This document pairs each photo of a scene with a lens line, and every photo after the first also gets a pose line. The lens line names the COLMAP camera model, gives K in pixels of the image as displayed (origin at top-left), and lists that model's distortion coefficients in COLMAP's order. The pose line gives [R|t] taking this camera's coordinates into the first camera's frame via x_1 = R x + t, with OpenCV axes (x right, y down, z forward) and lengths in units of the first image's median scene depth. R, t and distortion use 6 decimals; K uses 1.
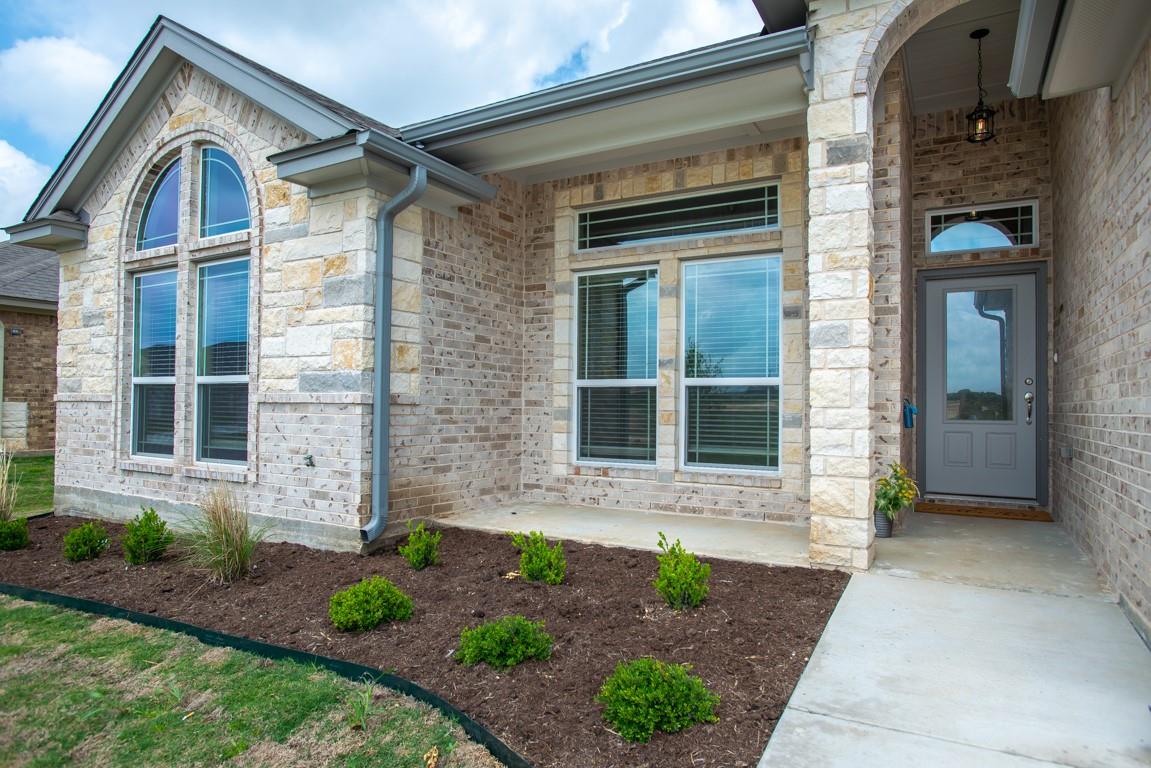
lens RADIAL K [[674.0, 0, 577.6], [0, 674.0, 388.2], [0, 0, 1]] dist [-0.039240, 0.025781]
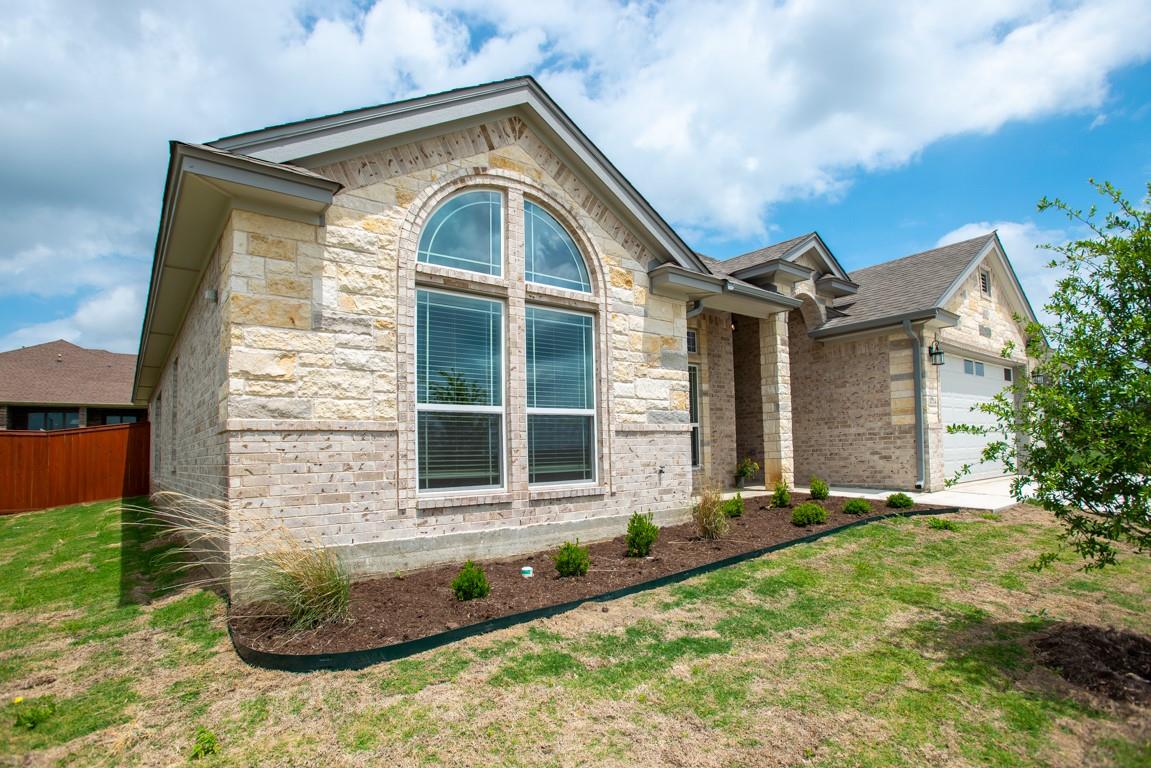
lens RADIAL K [[612.9, 0, 571.6], [0, 612.9, 398.0], [0, 0, 1]] dist [-0.053037, 0.014853]
pose [[0.368719, 0.055387, 0.927890, -1.558814], [-0.004045, 0.998309, -0.057983, 0.025734], [-0.929532, 0.017626, 0.368319, 0.605669]]
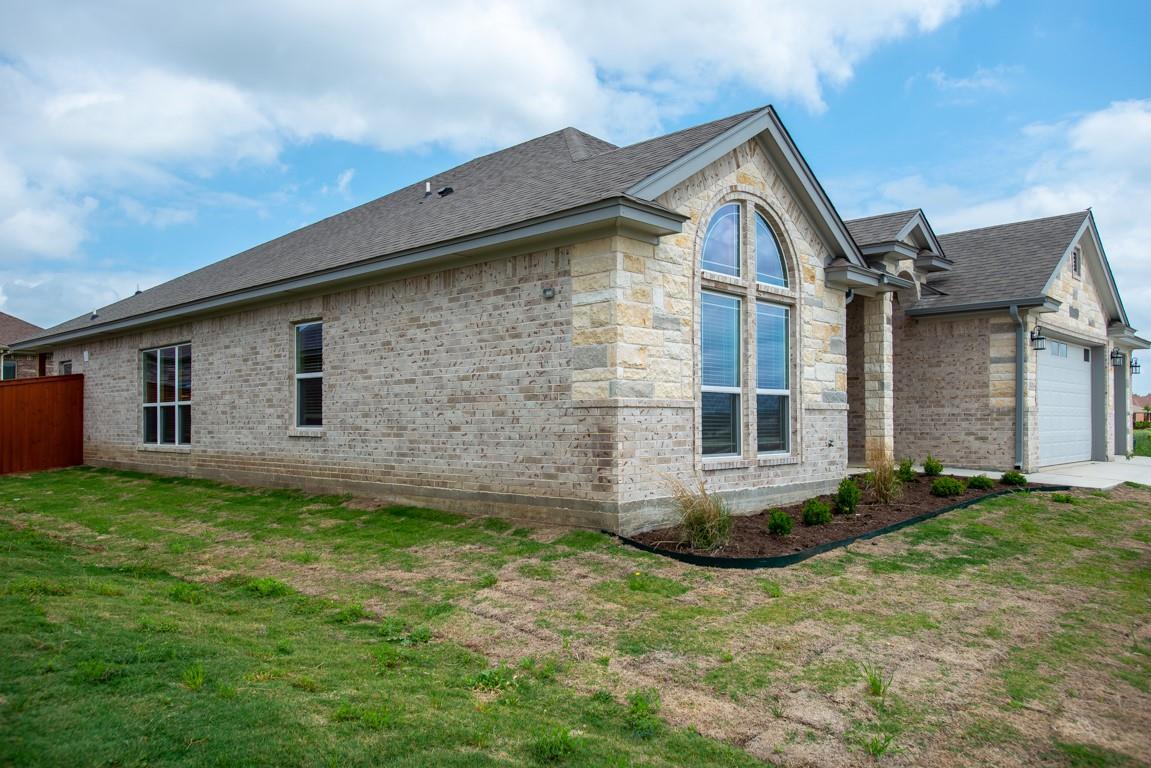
lens RADIAL K [[873.8, 0, 548.1], [0, 873.8, 362.6], [0, 0, 1]] dist [0.038668, 0.015176]
pose [[0.234984, 0.046059, 0.970907, -2.442044], [-0.031481, 0.998713, -0.039758, 0.013170], [-0.971489, -0.021222, 0.236132, 1.051225]]
